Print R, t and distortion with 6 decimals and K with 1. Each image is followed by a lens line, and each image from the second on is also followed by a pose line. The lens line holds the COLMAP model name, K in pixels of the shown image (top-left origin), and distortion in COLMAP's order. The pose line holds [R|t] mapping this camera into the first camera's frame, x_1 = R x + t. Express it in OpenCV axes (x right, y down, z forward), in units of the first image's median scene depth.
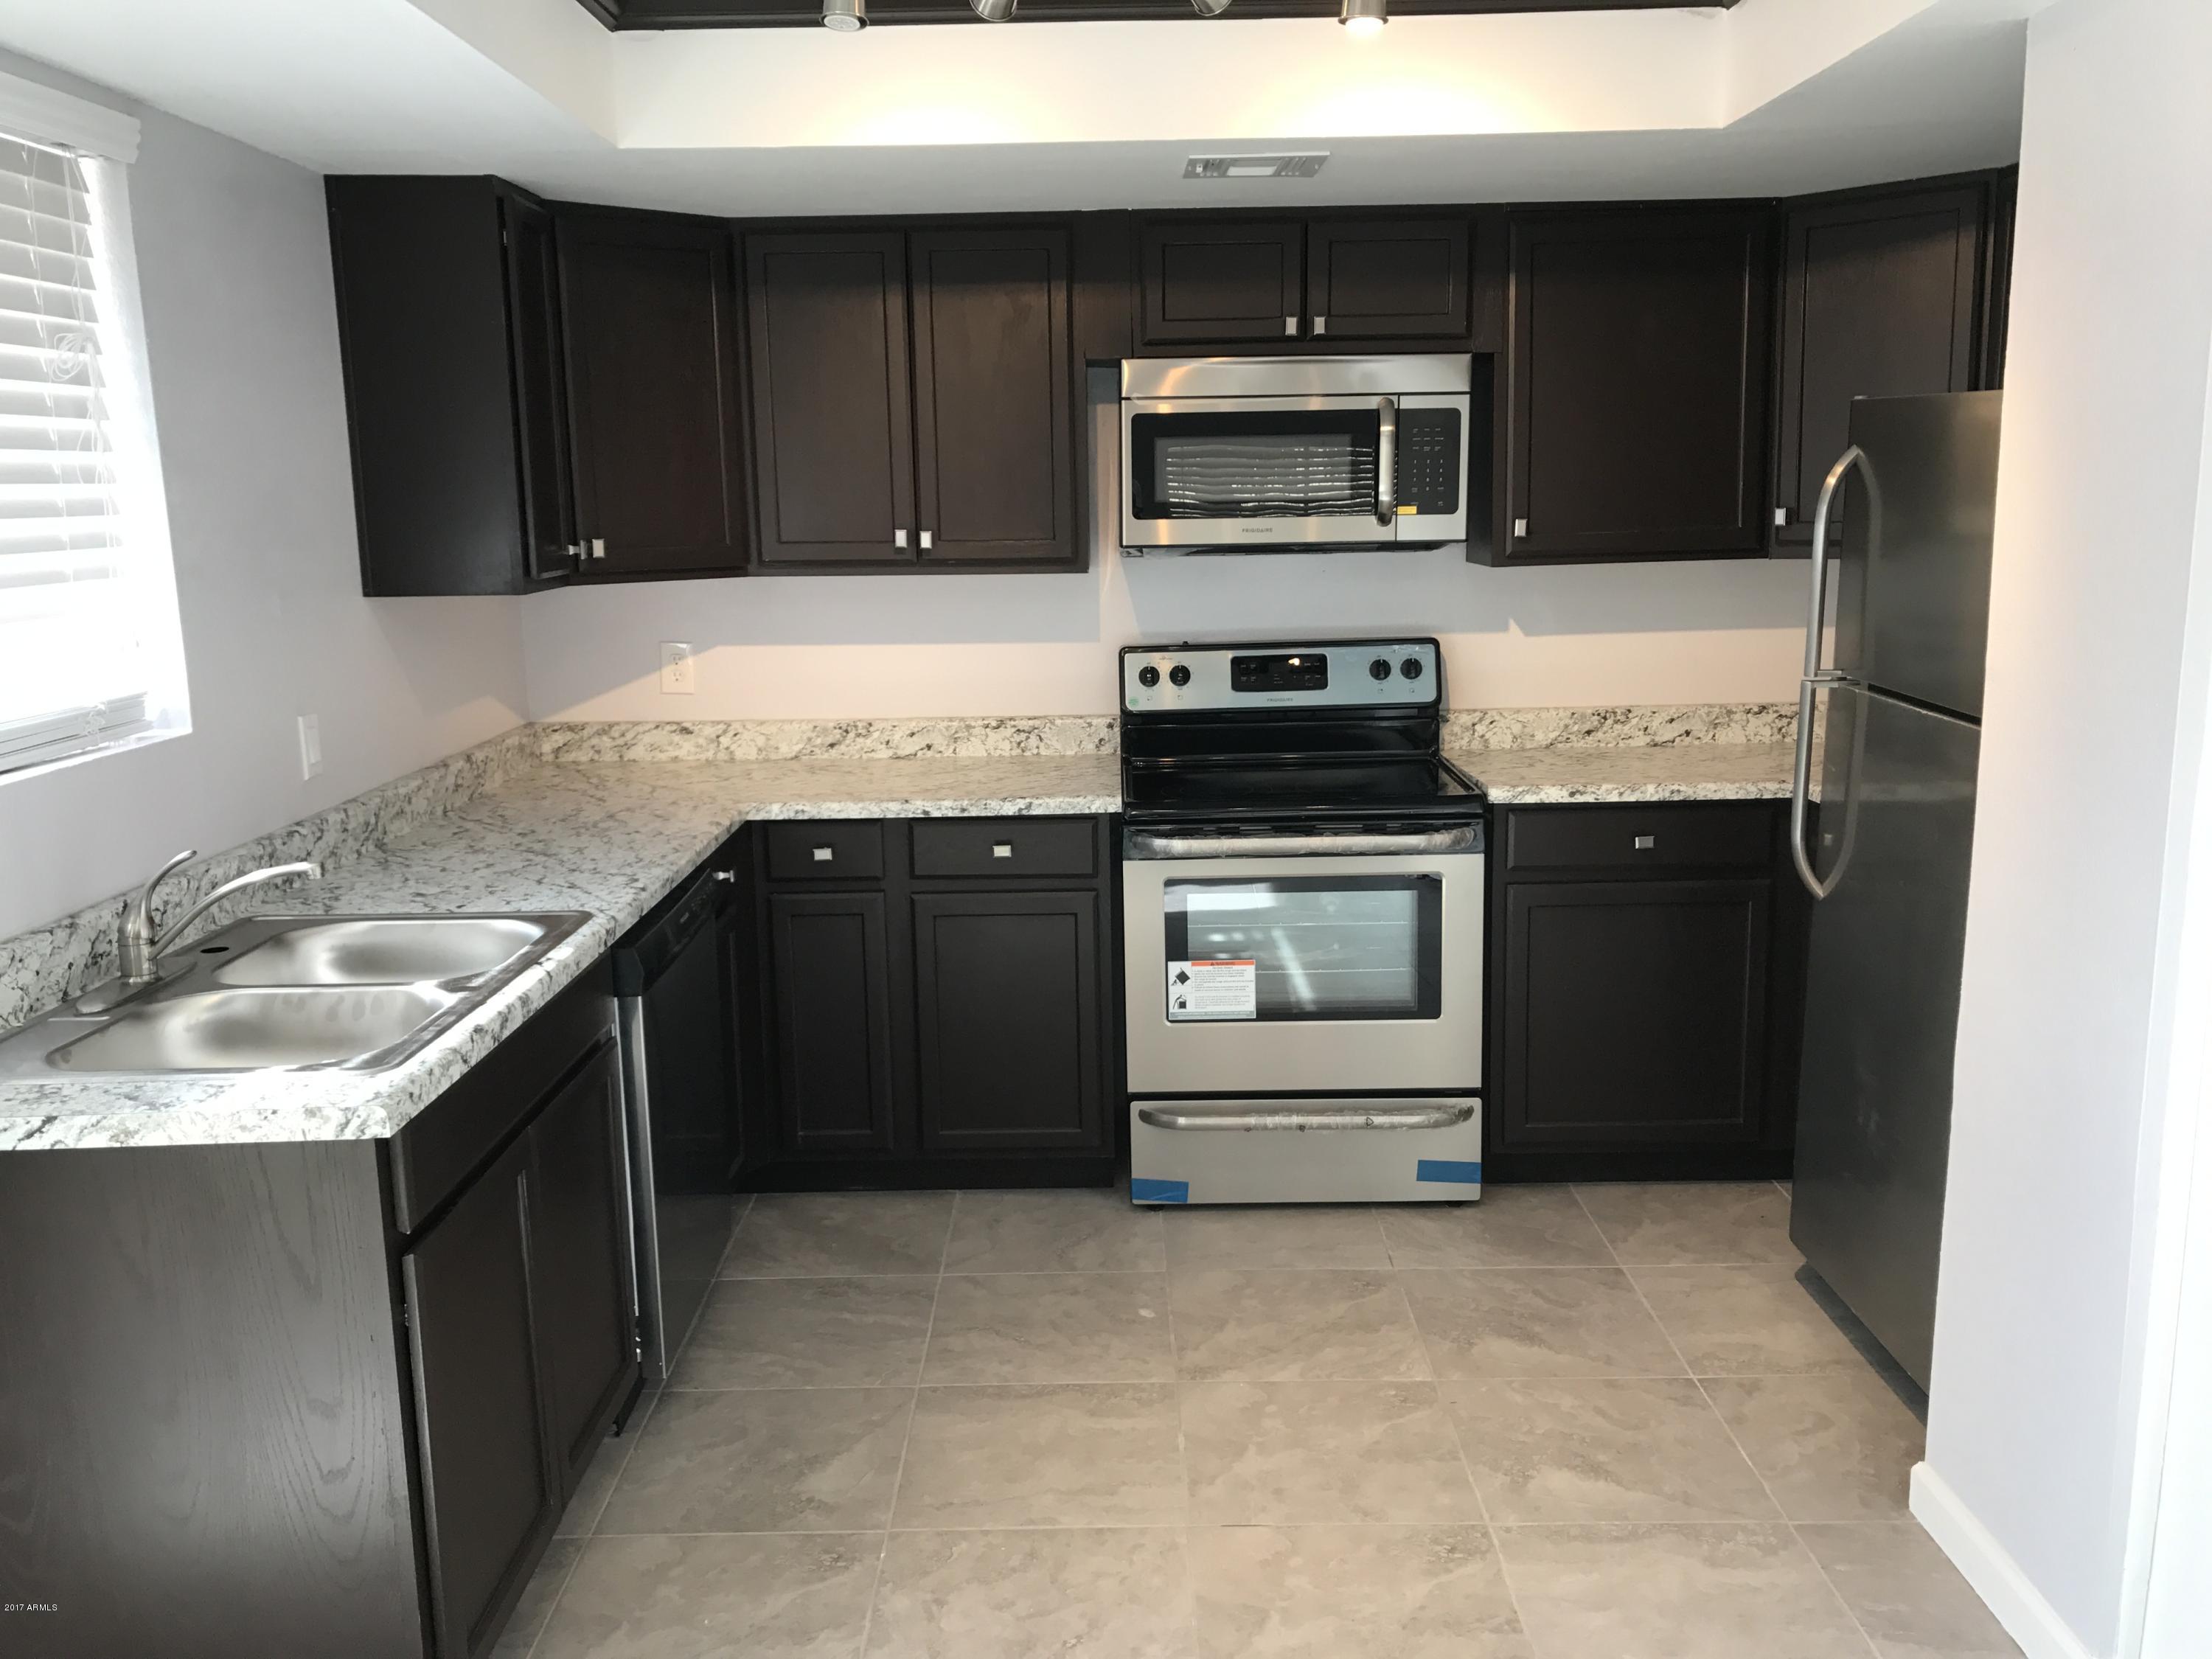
lens RADIAL K [[1839.9, 0, 1106.6], [0, 1839.9, 827.1], [0, 0, 1]] dist [0.032182, -0.037674]
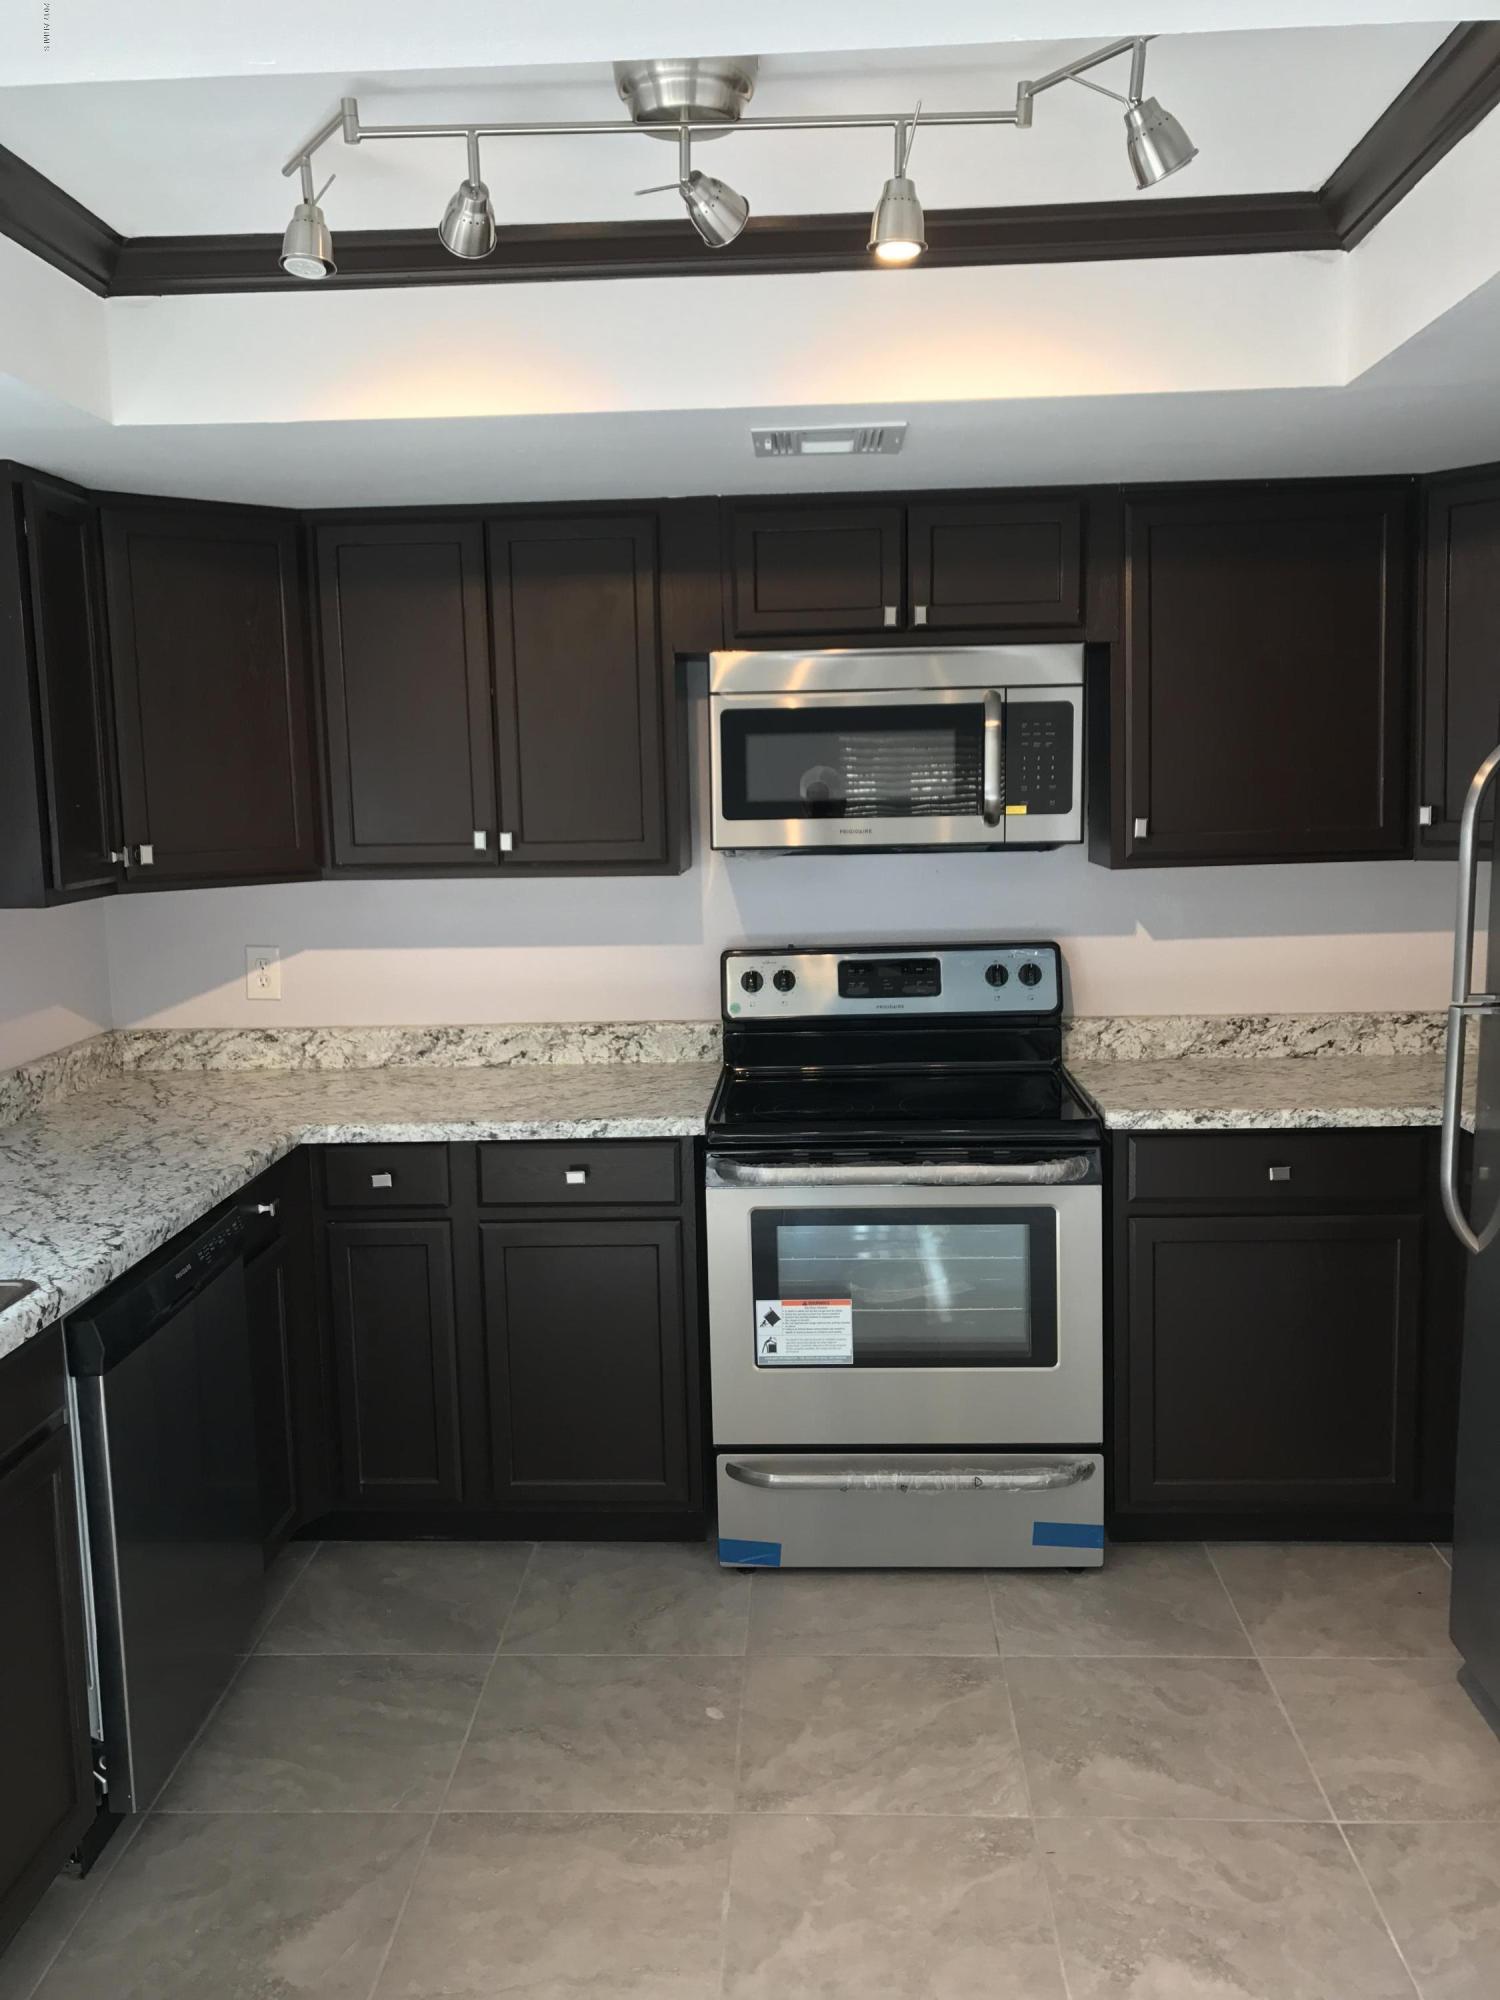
lens RADIAL K [[1663.6, 0, 754.4], [0, 1663.6, 989.1], [0, 0, 1]] dist [0.032182, -0.037674]
pose [[0.999123, 0.000845, -0.041866, 0.067838], [-0.002994, 0.998678, -0.051307, -0.039104], [0.041768, 0.051387, 0.997805, 0.164832]]
